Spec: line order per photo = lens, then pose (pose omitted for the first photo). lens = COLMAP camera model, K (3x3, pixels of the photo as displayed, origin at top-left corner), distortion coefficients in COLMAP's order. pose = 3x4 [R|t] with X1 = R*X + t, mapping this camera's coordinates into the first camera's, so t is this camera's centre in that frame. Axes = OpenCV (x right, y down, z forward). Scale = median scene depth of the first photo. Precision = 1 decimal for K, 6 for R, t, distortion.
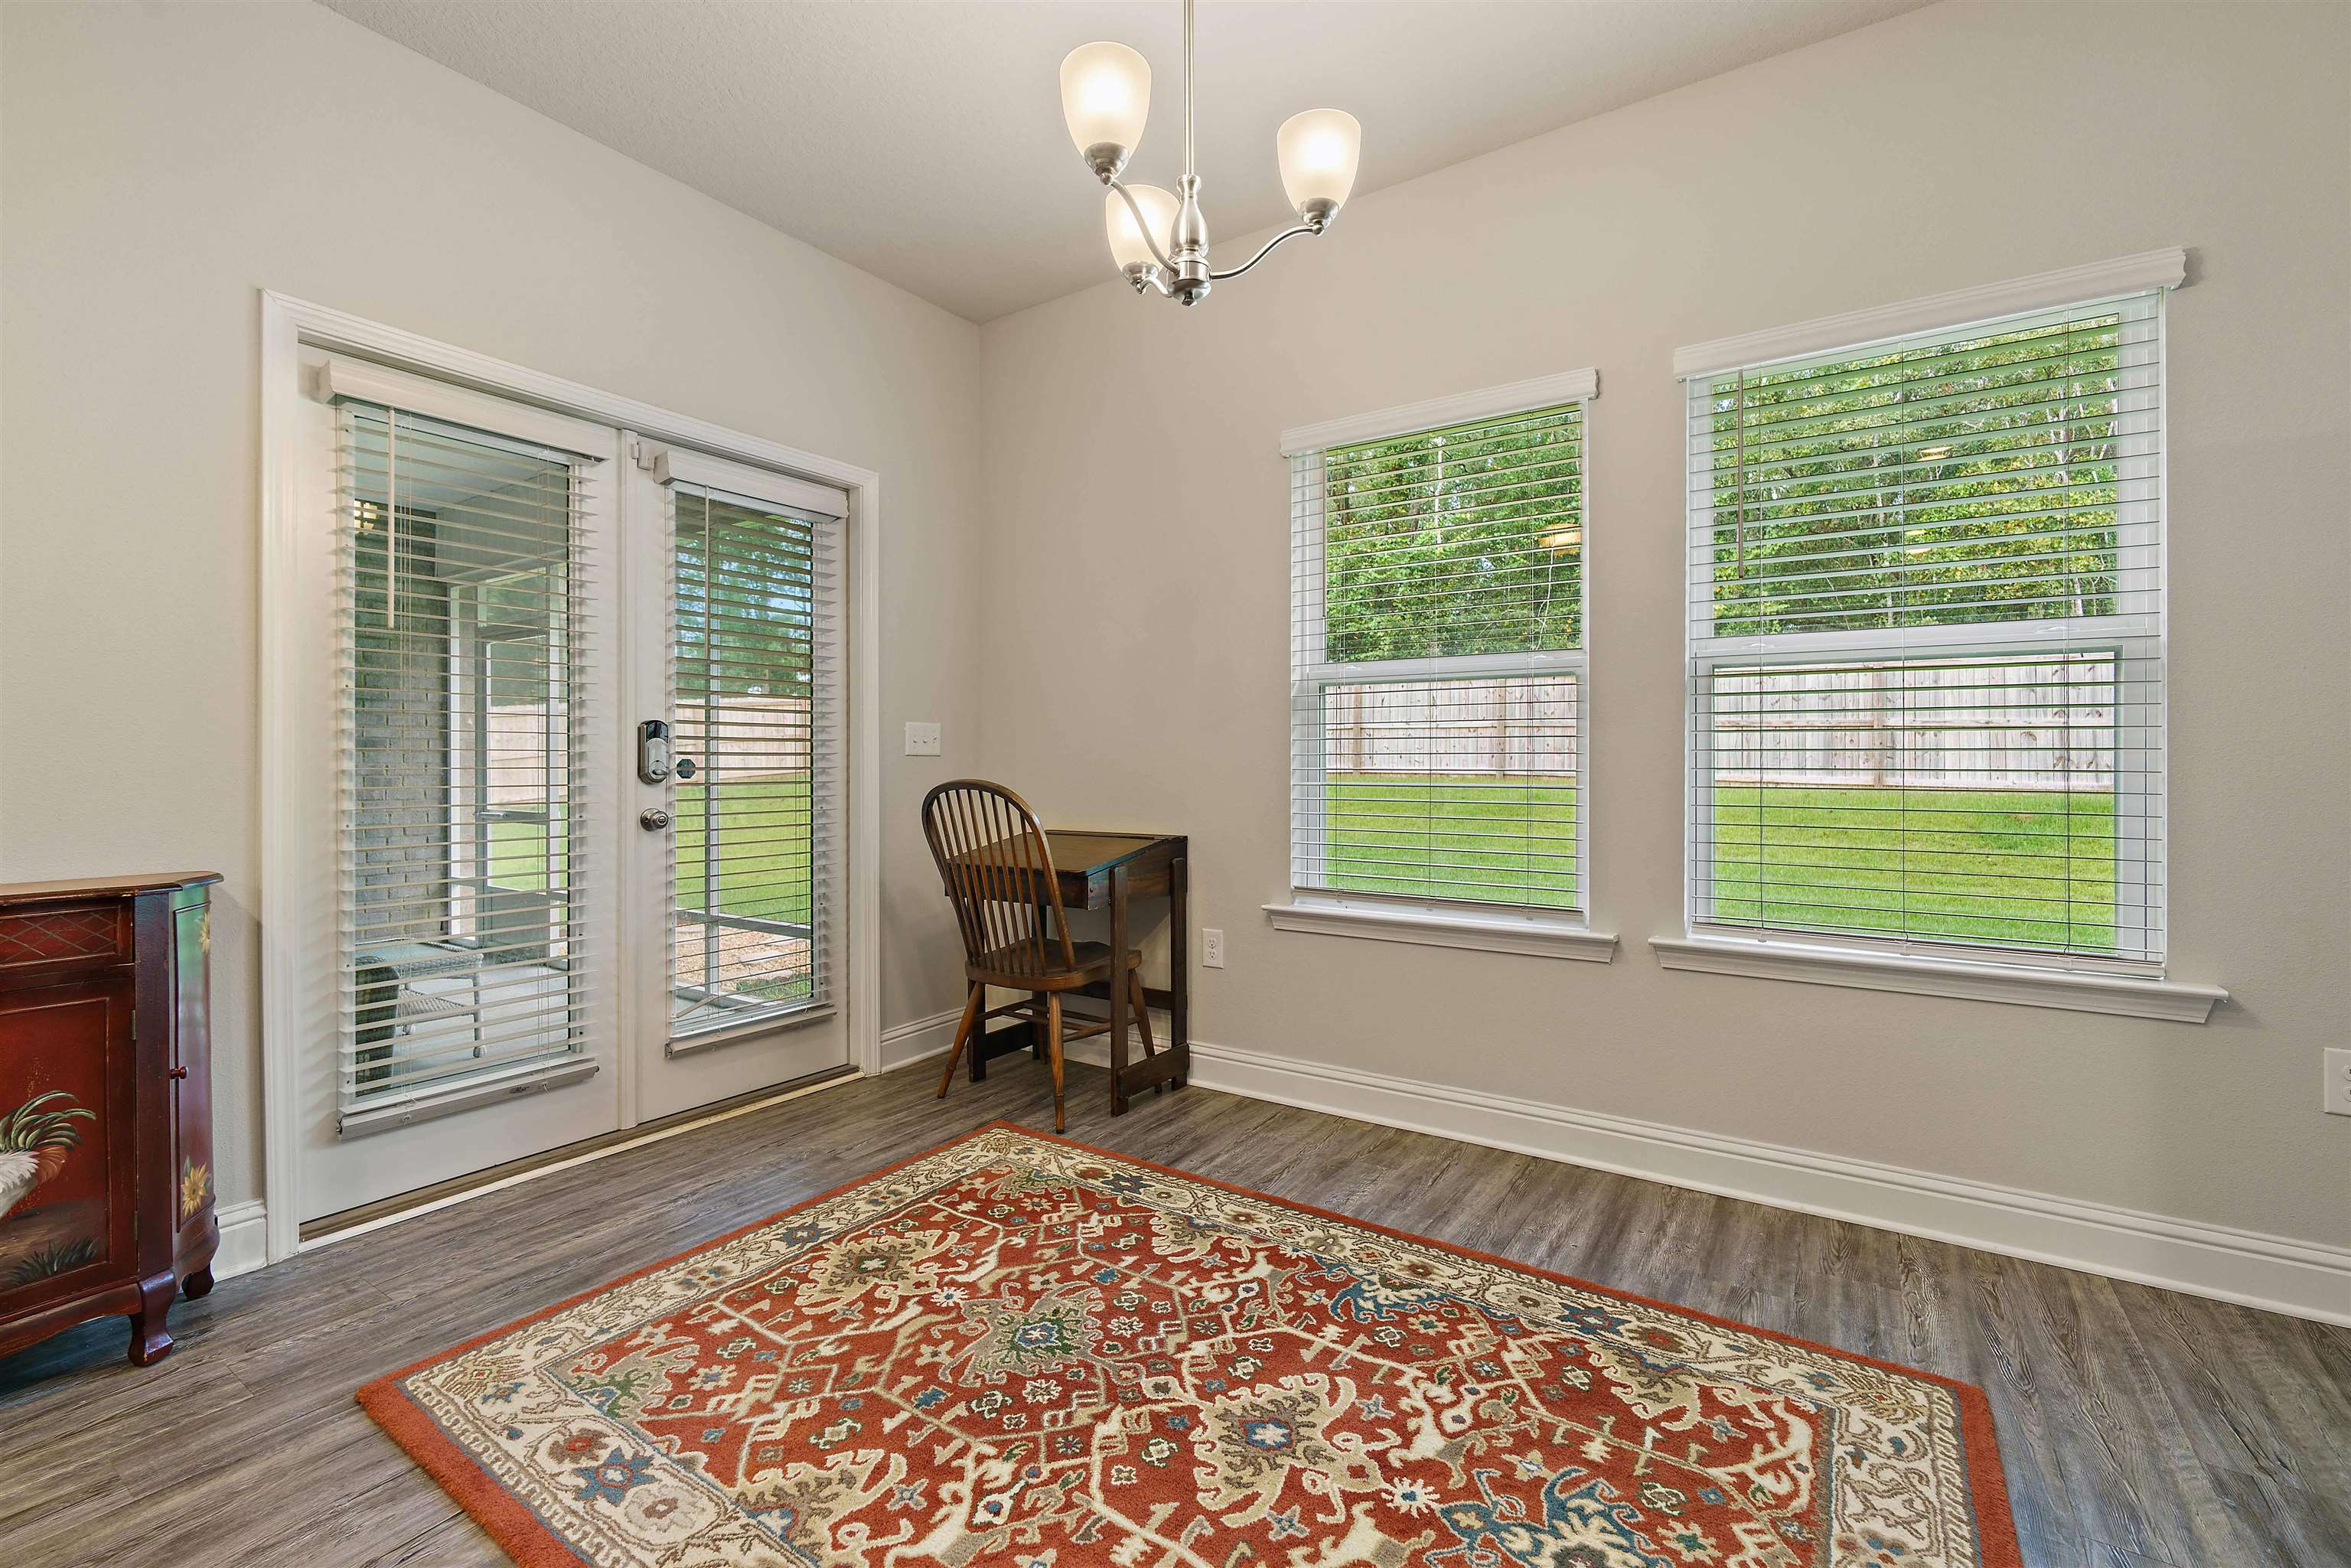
lens RADIAL K [[1016.8, 0, 1191.5], [0, 1016.8, 765.7], [0, 0, 1]] dist [-0.005464, 0.000843]
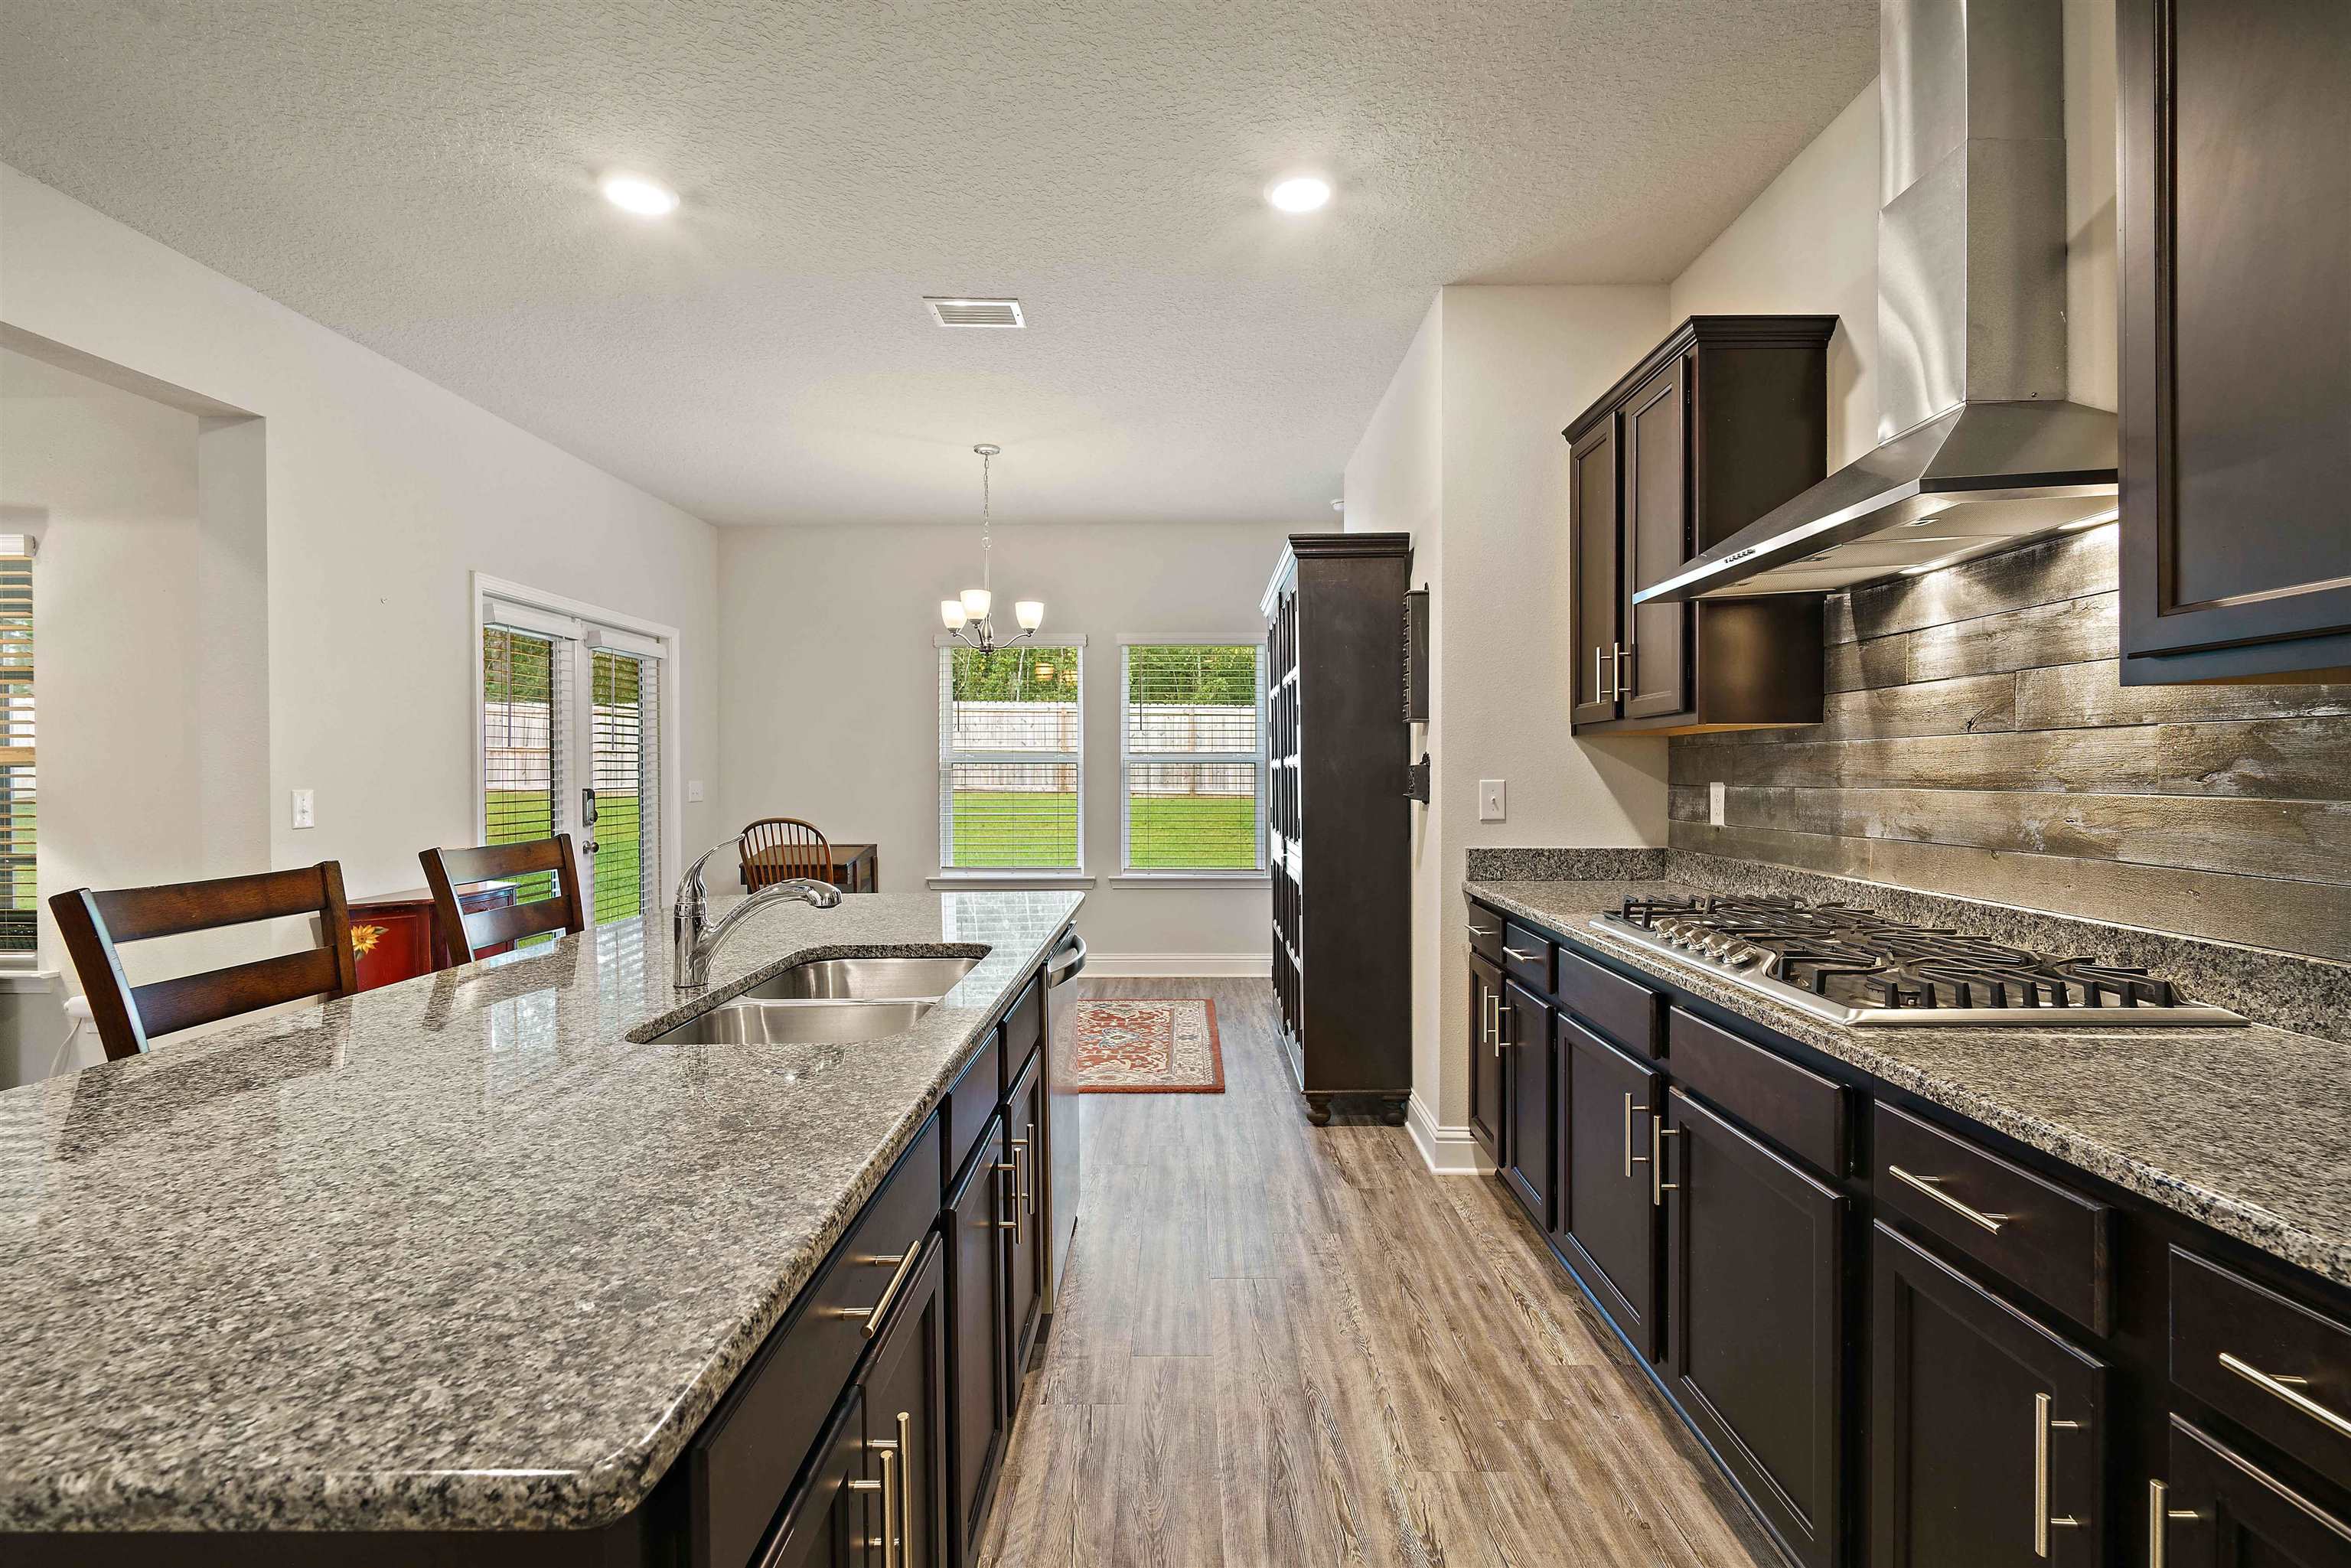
lens RADIAL K [[1016.8, 0, 1170.9], [0, 1016.8, 777.5], [0, 0, 1]] dist [-0.005464, 0.000843]
pose [[0.840419, -0.005069, 0.541914, -0.783254], [0.002885, 0.999984, 0.004879, -0.084300], [-0.541930, -0.002537, 0.840420, -1.190566]]
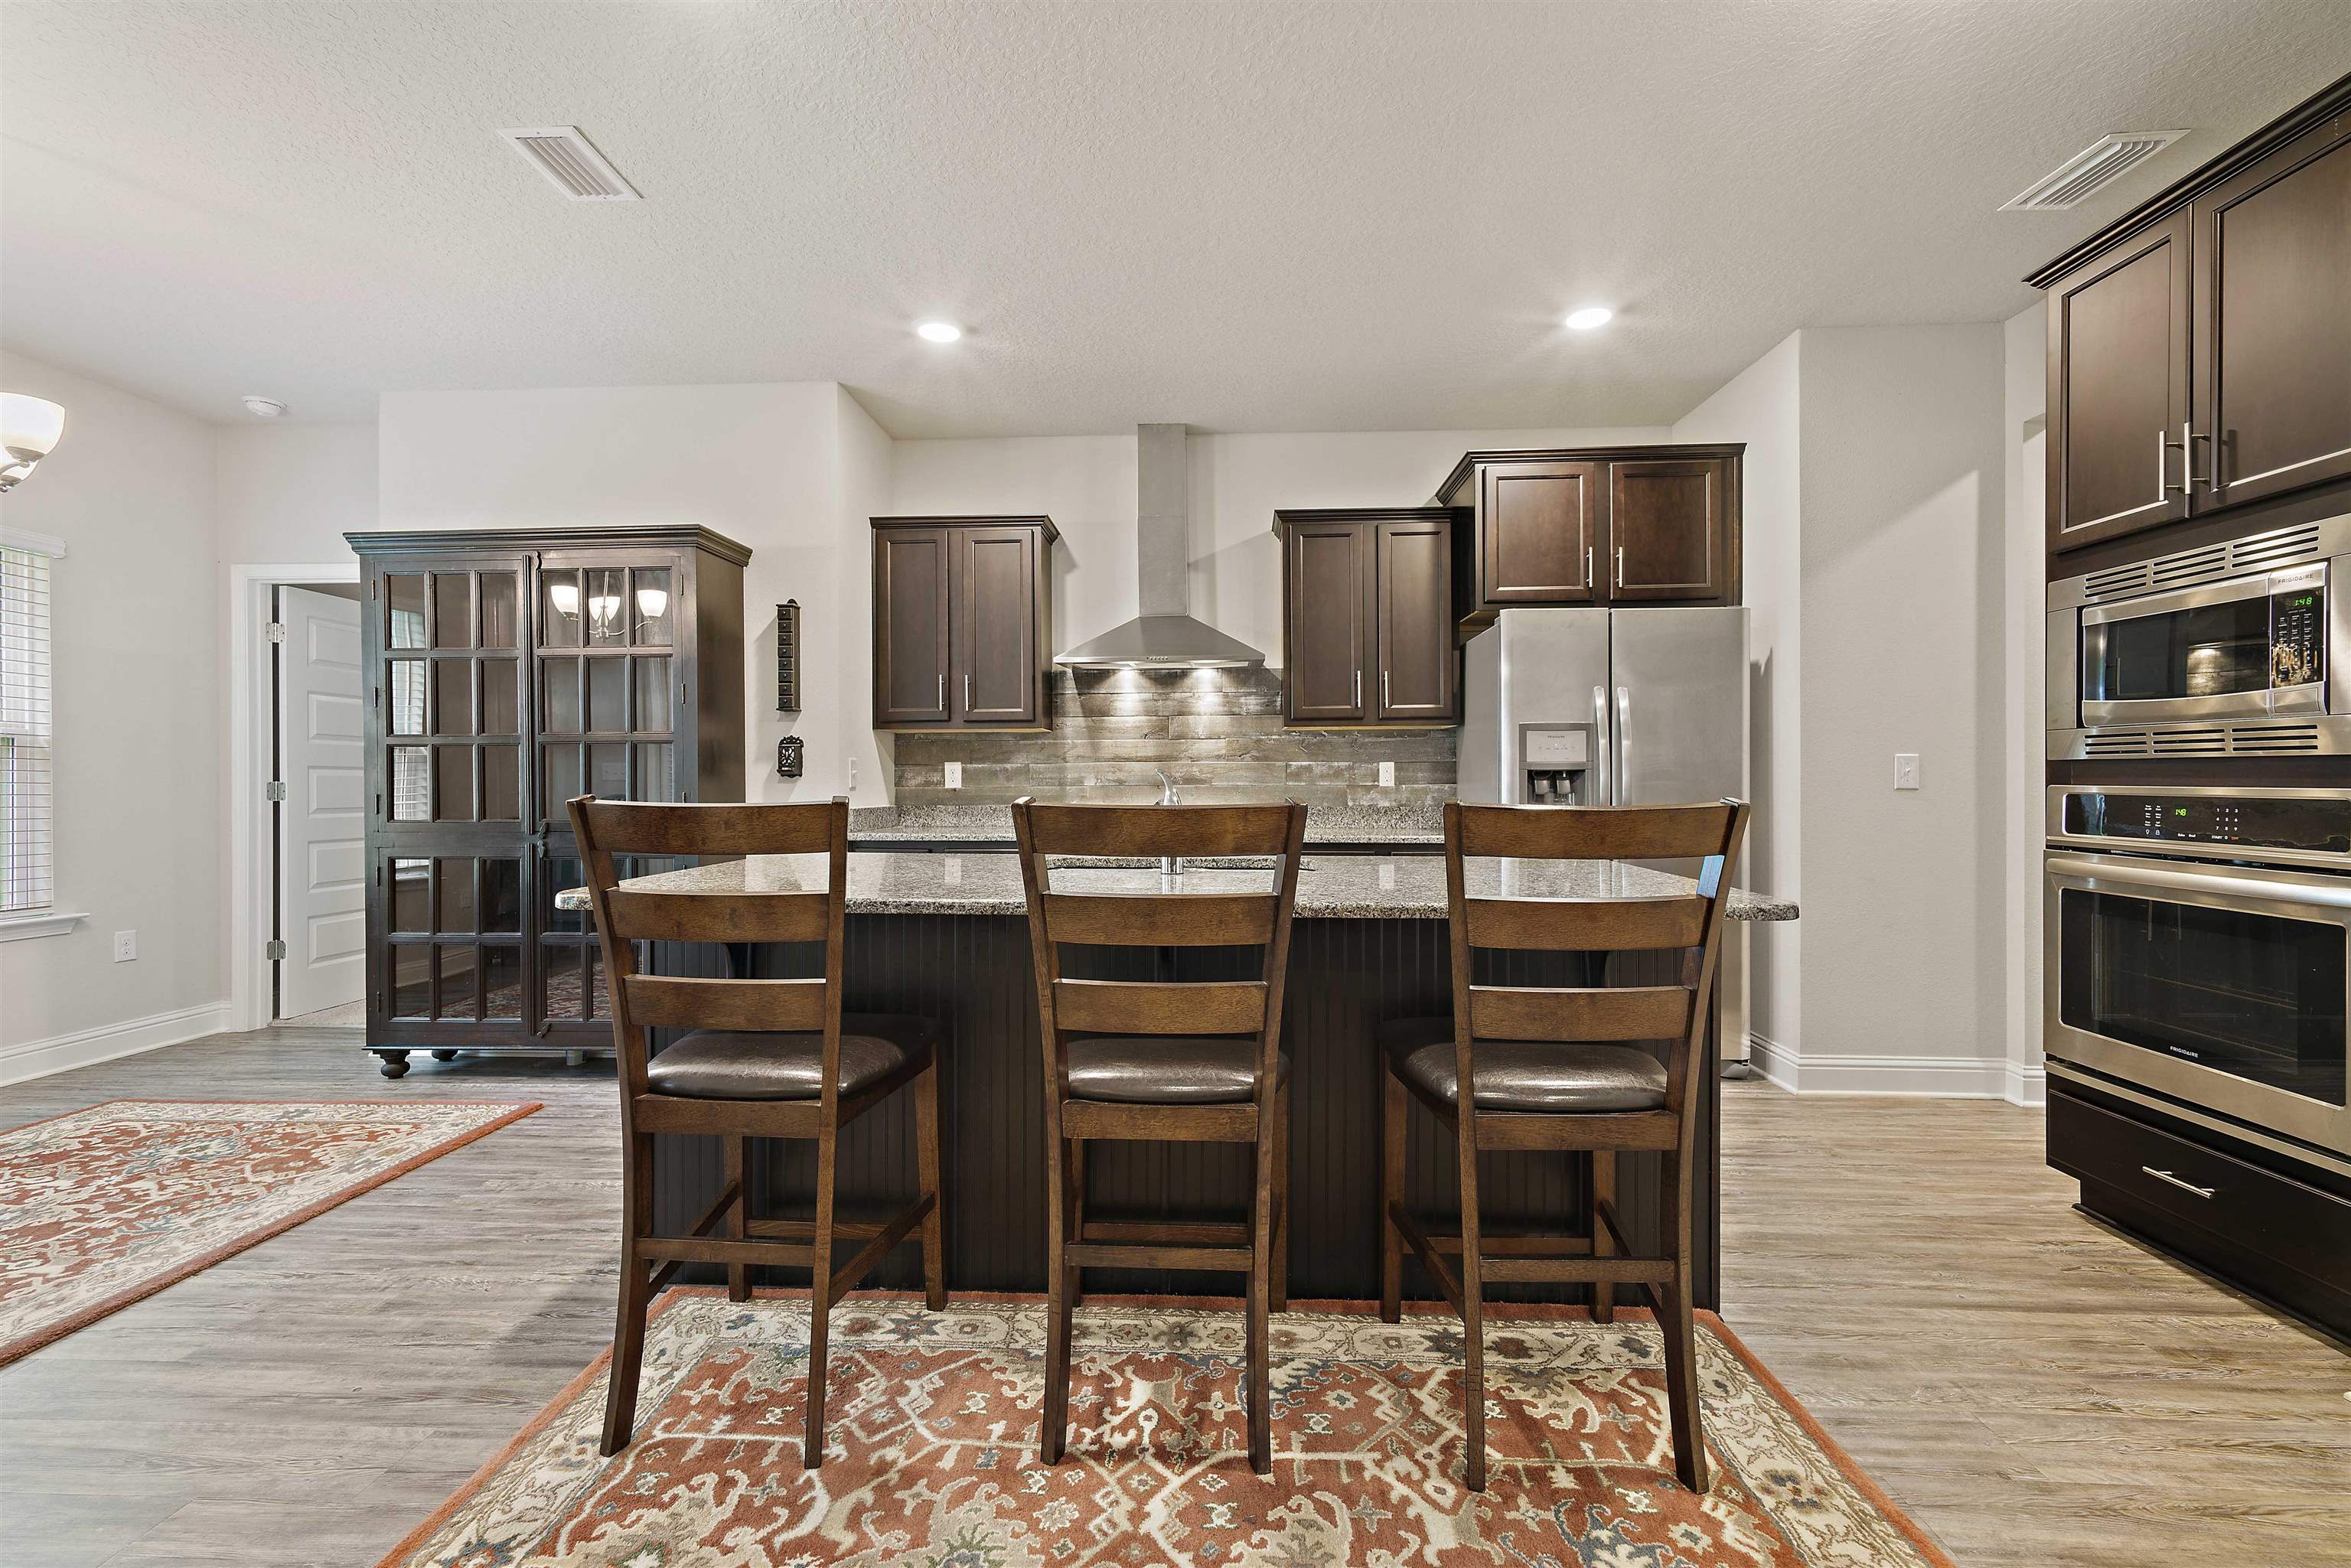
lens RADIAL K [[1016.8, 0, 1172.7], [0, 1016.8, 786.9], [0, 0, 1]] dist [-0.005464, 0.000843]
pose [[-0.520330, -0.001615, 0.853964, -1.554670], [0.004756, 0.999977, 0.004789, -0.028691], [-0.853952, 0.006553, -0.520311, 0.151761]]
